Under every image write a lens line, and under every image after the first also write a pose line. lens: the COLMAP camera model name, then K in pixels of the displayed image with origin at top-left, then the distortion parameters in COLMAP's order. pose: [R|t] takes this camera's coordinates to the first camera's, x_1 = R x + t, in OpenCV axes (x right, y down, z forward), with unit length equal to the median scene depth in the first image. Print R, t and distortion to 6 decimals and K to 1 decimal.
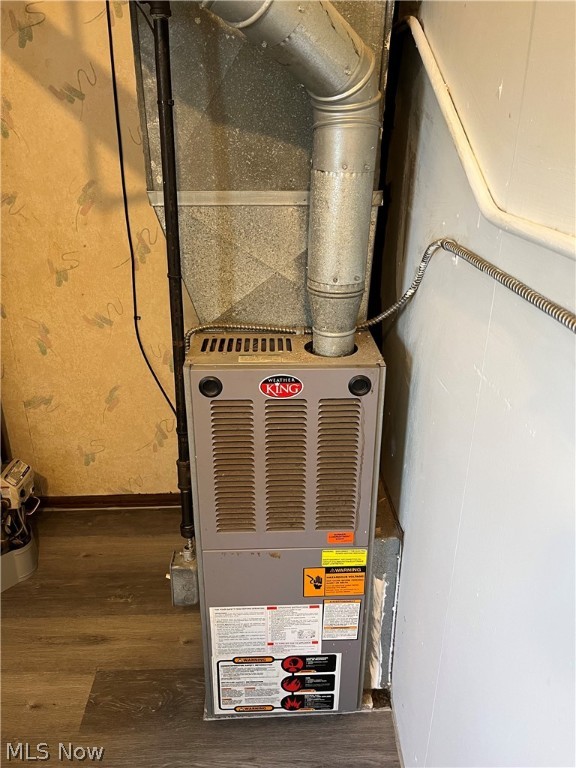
lens RADIAL K [[587.9, 0, 292.0], [0, 587.9, 382.3], [0, 0, 1]] dist [0.045521, -0.055739]
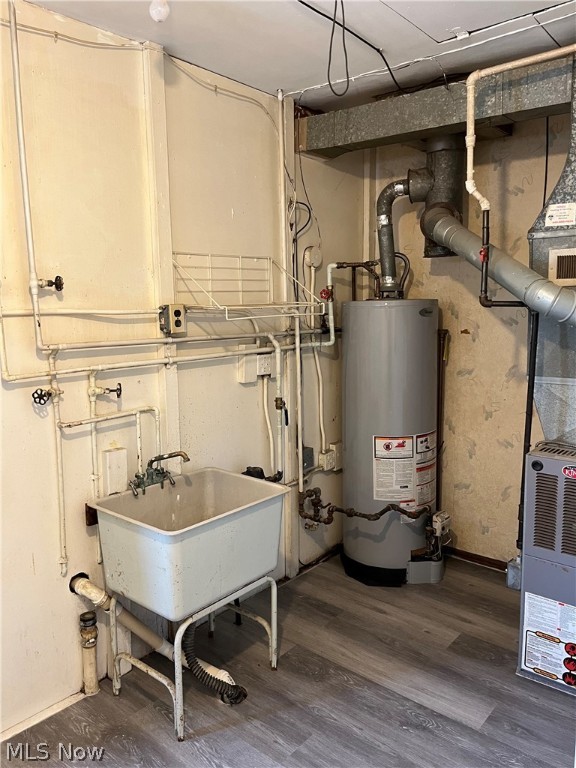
lens RADIAL K [[587.9, 0, 285.3], [0, 587.9, 382.2], [0, 0, 1]] dist [0.045521, -0.055739]
pose [[0.733387, 0.077472, -0.675383, 0.360318], [-0.253085, 0.953186, -0.165482, 0.179053], [0.630945, 0.292291, 0.718661, -0.700916]]
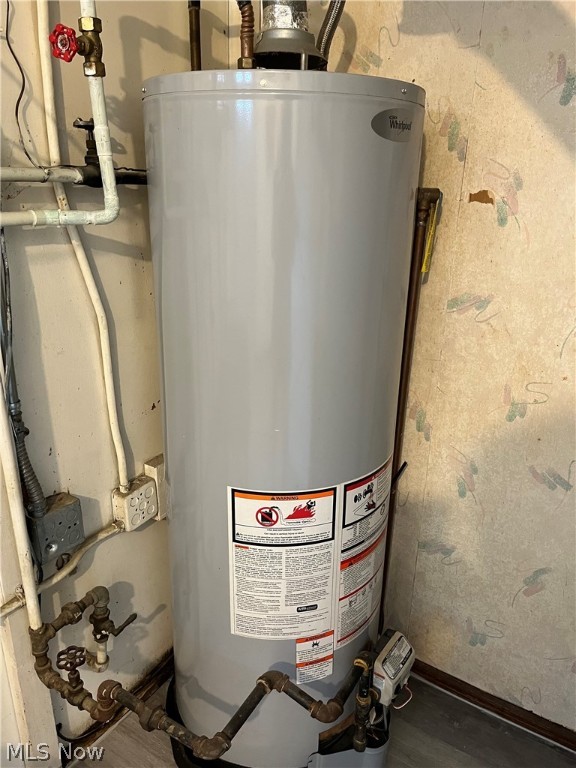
lens RADIAL K [[587.9, 0, 290.1], [0, 587.9, 392.5], [0, 0, 1]] dist [0.045521, -0.055739]
pose [[0.810156, 0.223286, -0.542025, -0.238549], [-0.253302, 0.967184, 0.019824, -0.150978], [0.528664, 0.121236, 0.840129, 0.251891]]
